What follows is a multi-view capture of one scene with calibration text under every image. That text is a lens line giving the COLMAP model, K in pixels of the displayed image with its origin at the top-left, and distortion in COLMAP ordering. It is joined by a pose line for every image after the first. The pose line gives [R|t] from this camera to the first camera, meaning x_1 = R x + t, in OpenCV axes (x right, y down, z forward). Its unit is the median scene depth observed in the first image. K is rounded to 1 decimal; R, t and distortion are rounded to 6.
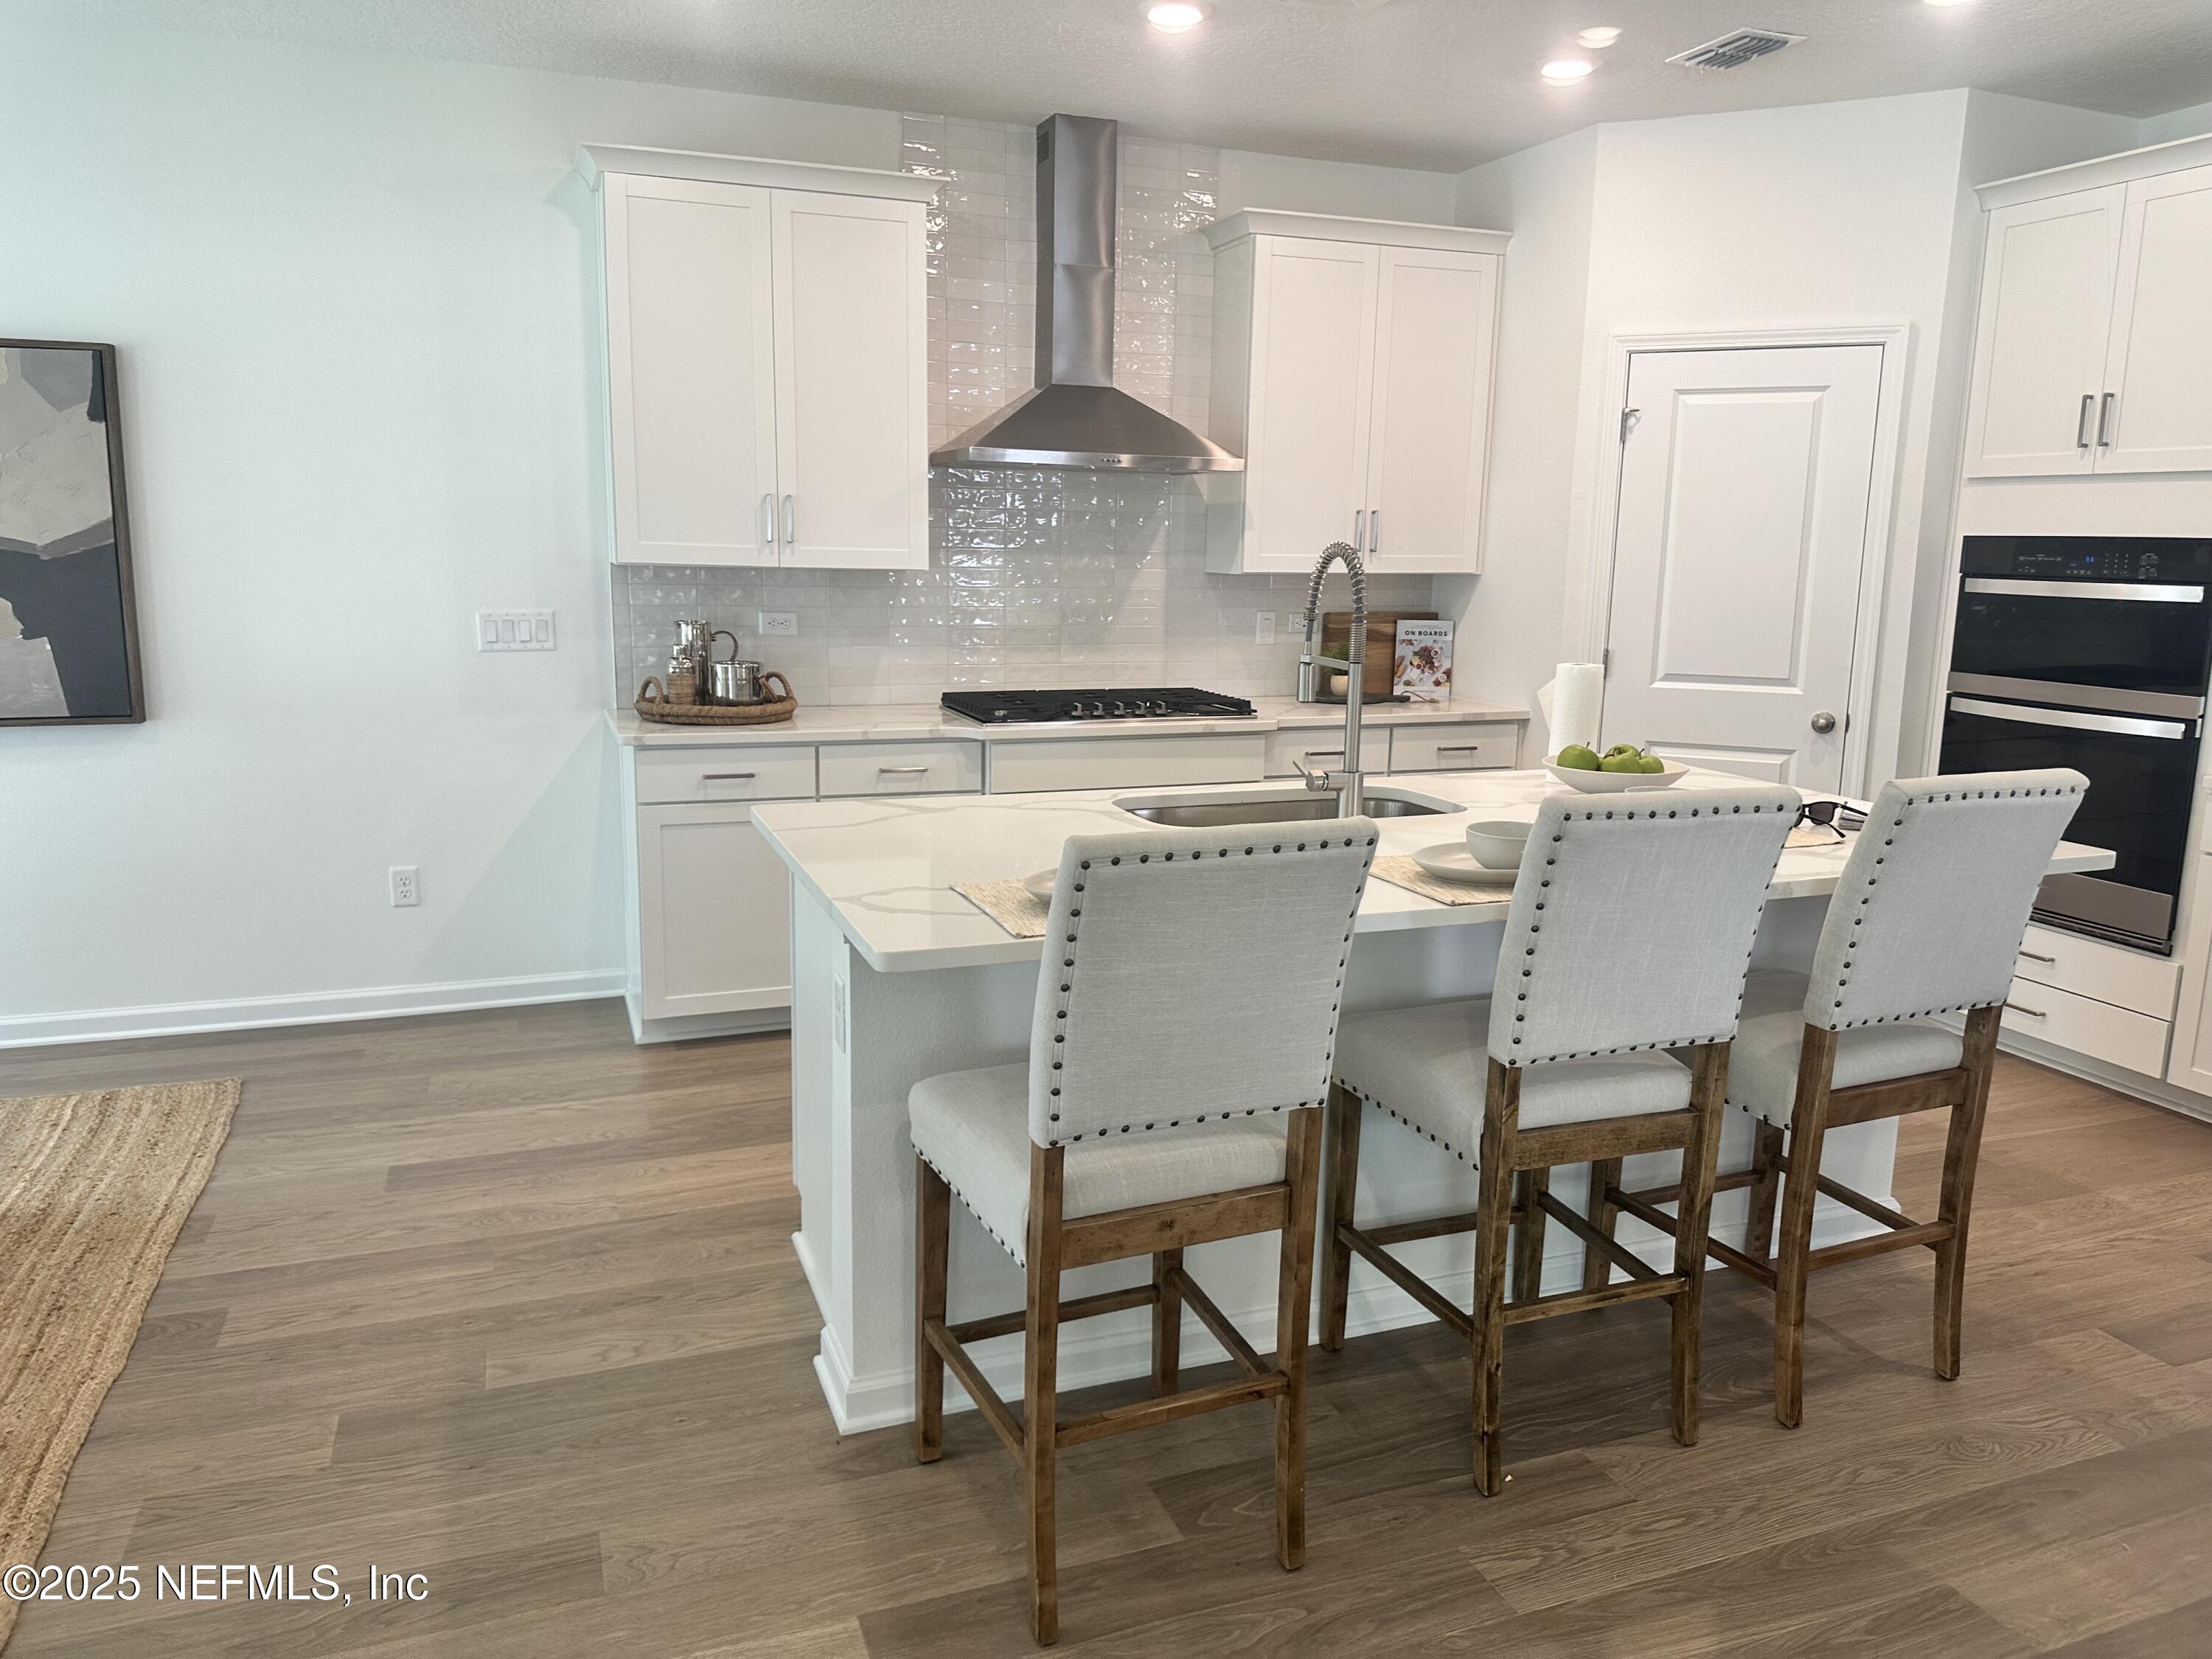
lens RADIAL K [[1554.4, 0, 1110.9], [0, 1554.4, 827.3], [0, 0, 1]] dist [-0.001206, -0.022142]
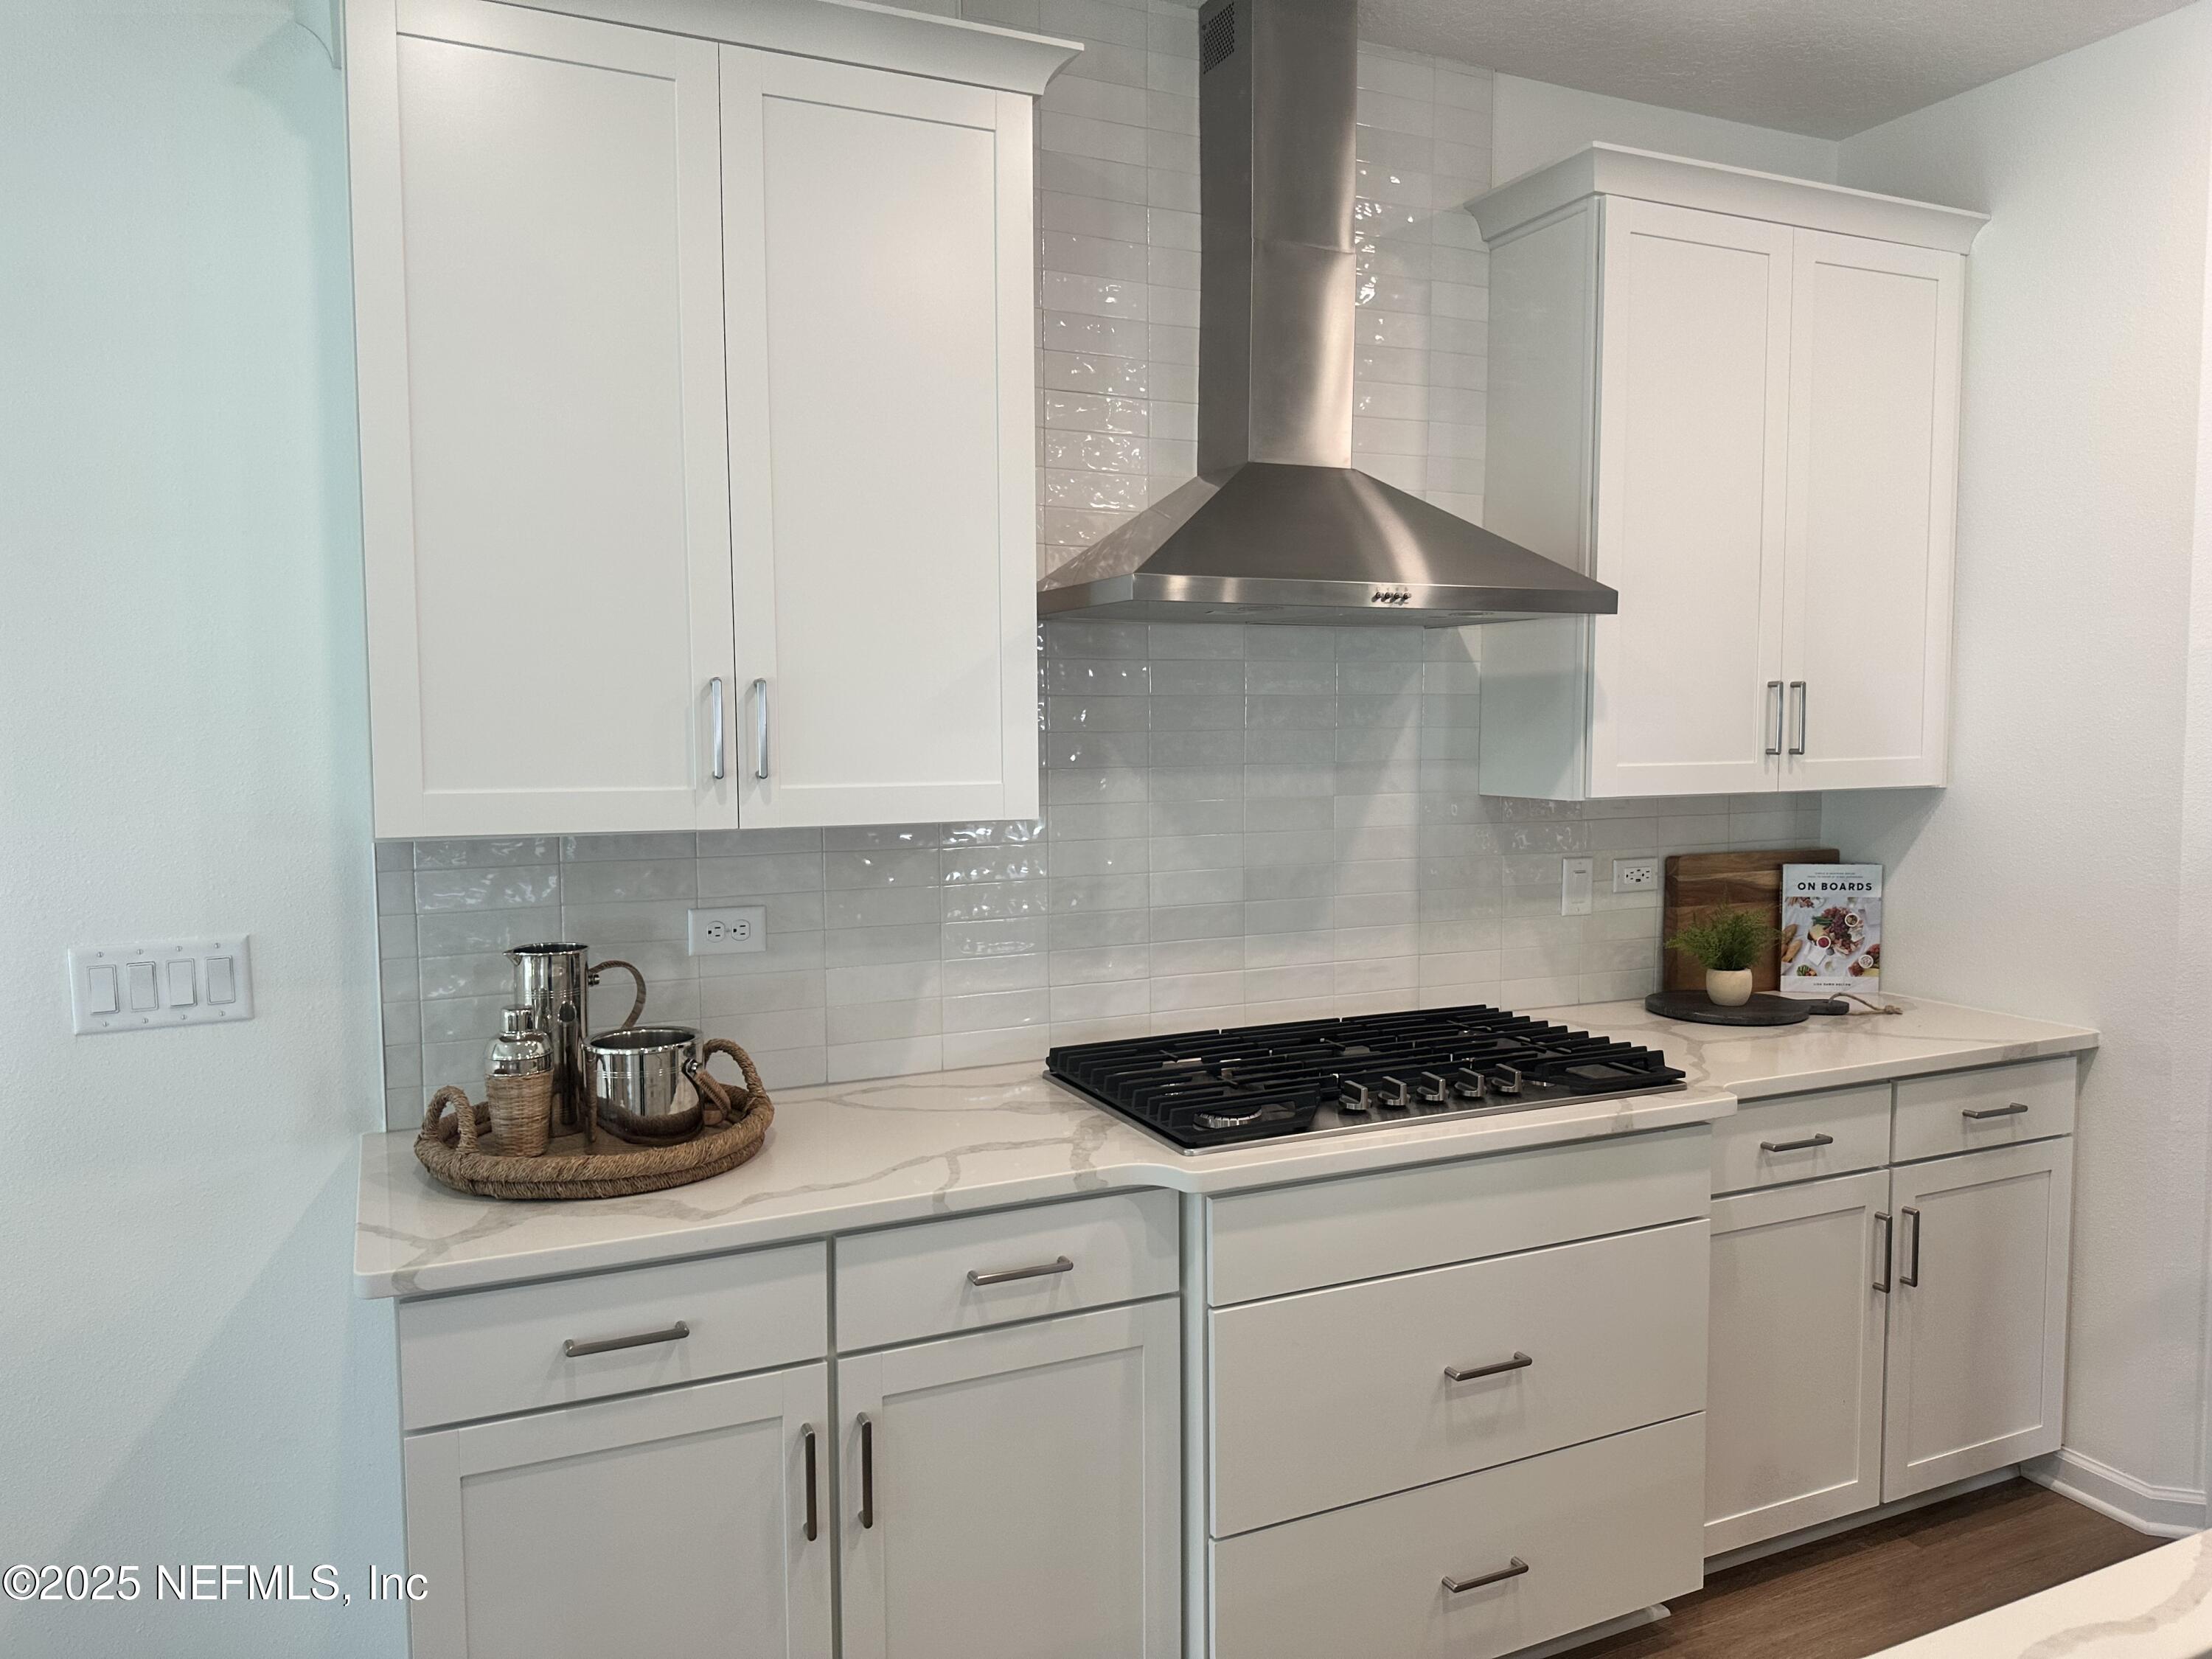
lens RADIAL K [[1554.4, 0, 1106.0], [0, 1554.4, 827.4], [0, 0, 1]] dist [-0.001206, -0.022142]
pose [[0.998348, -0.024274, 0.052075, -0.112402], [0.029247, 0.994857, -0.096978, -0.107855], [-0.049453, 0.098341, 0.993923, 0.470861]]
